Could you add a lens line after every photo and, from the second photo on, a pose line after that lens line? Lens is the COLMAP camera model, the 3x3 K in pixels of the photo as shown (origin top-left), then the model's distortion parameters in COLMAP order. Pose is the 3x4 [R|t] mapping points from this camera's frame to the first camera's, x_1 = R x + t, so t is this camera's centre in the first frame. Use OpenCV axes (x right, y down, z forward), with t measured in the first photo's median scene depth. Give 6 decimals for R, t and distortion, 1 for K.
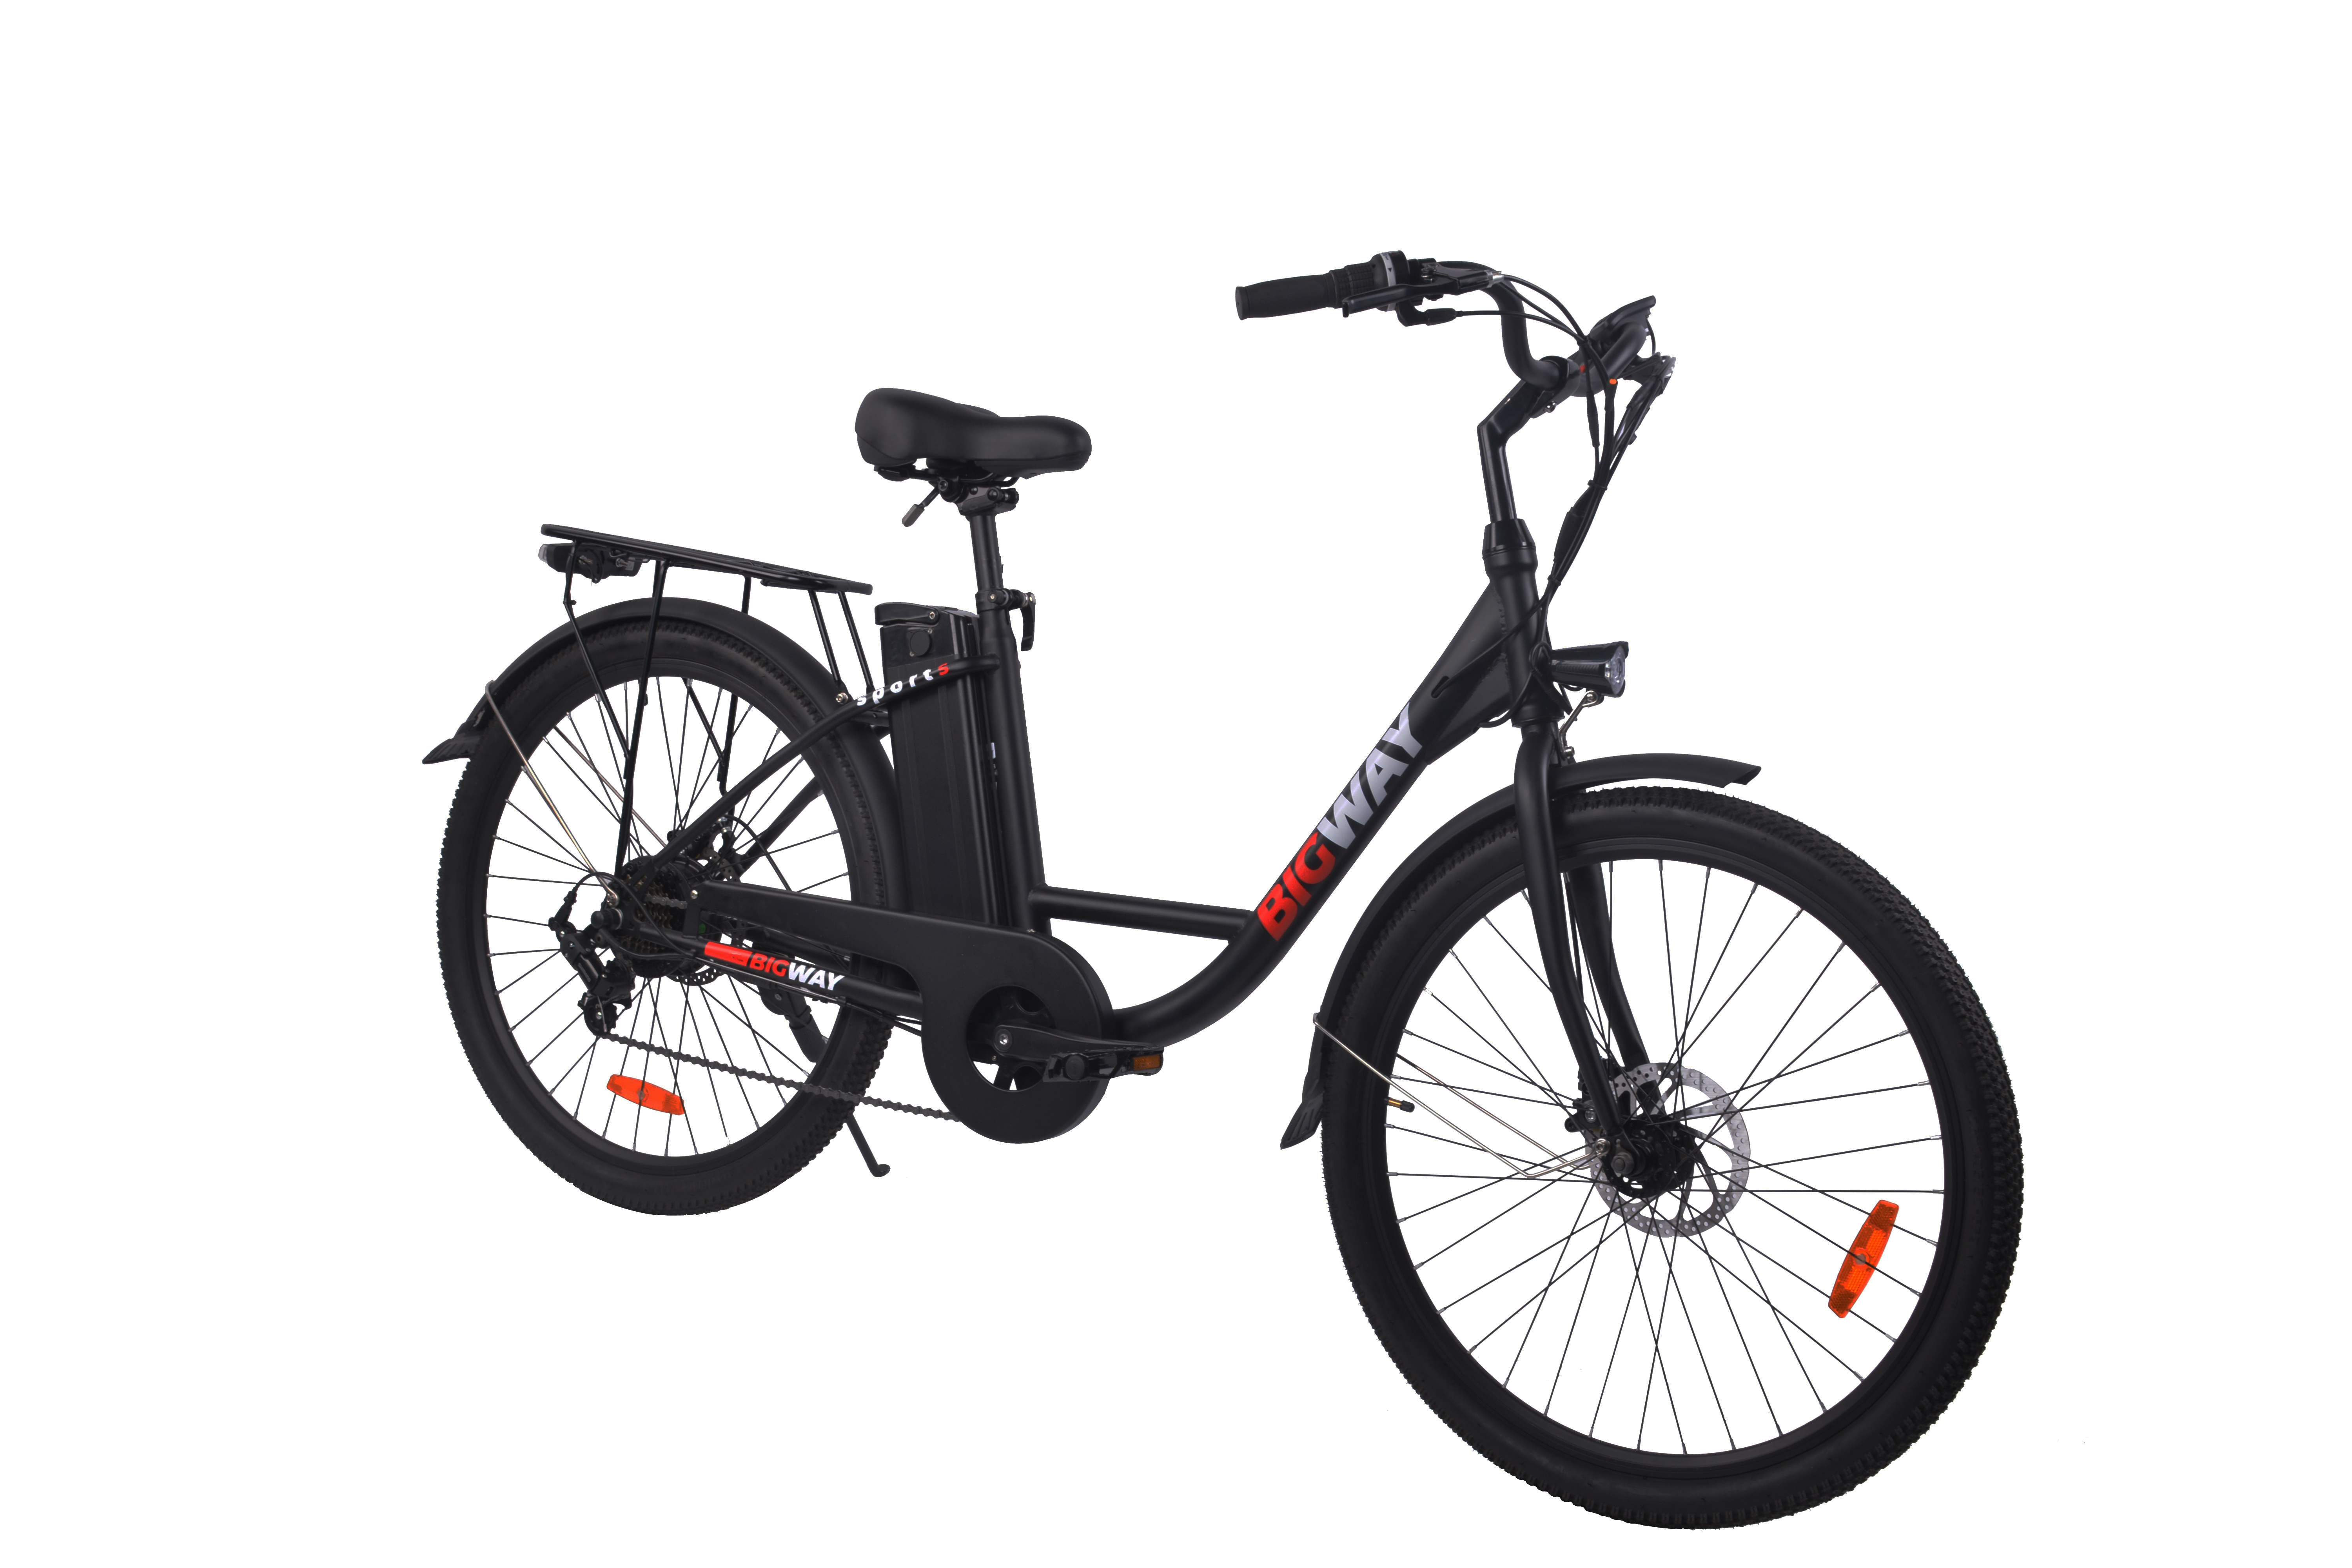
lens RADIAL K [[2776.4, 0, 1176.0], [0, 2776.4, 784.0], [0, 0, 1]] dist [0.113215, 0.004161]
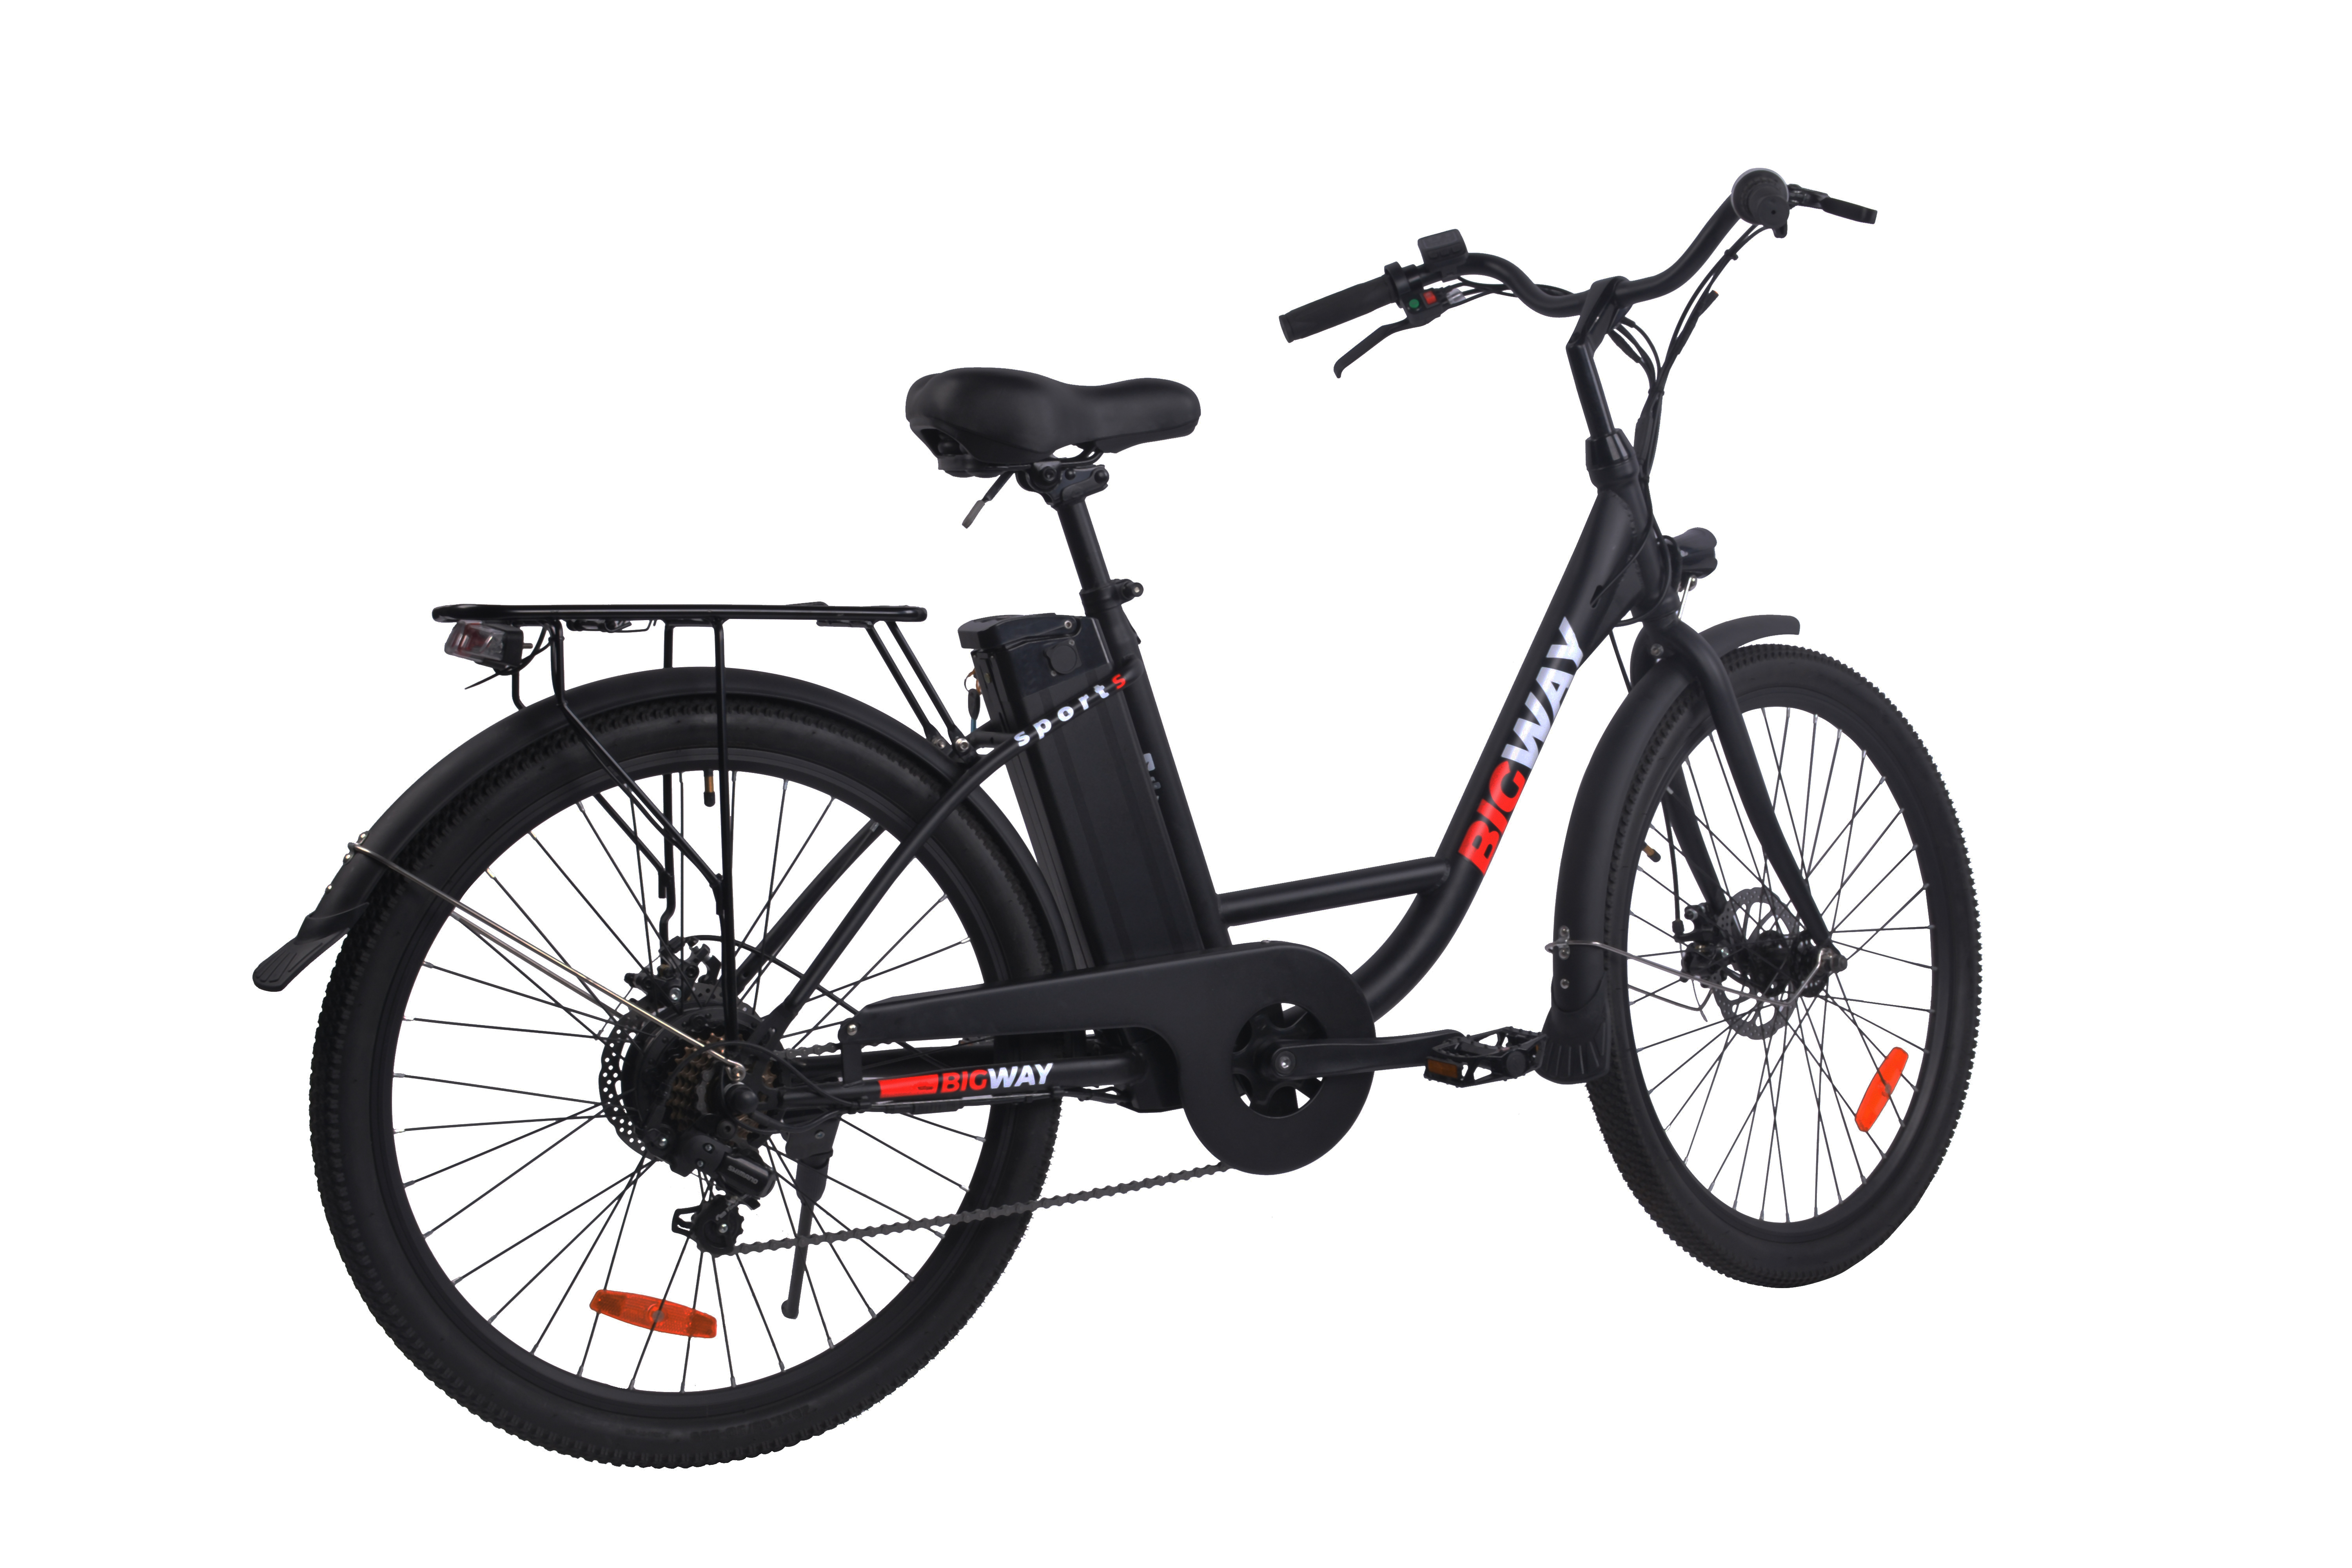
lens RADIAL K [[2963.3, 0, 1176.0], [0, 2963.3, 784.0], [0, 0, 1]] dist [0.048767, 0.008620]
pose [[0.514285, -0.217678, 0.829534, -0.846018], [0.165759, 0.974243, 0.152886, -0.148219], [-0.841448, 0.058875, 0.537120, 0.488542]]
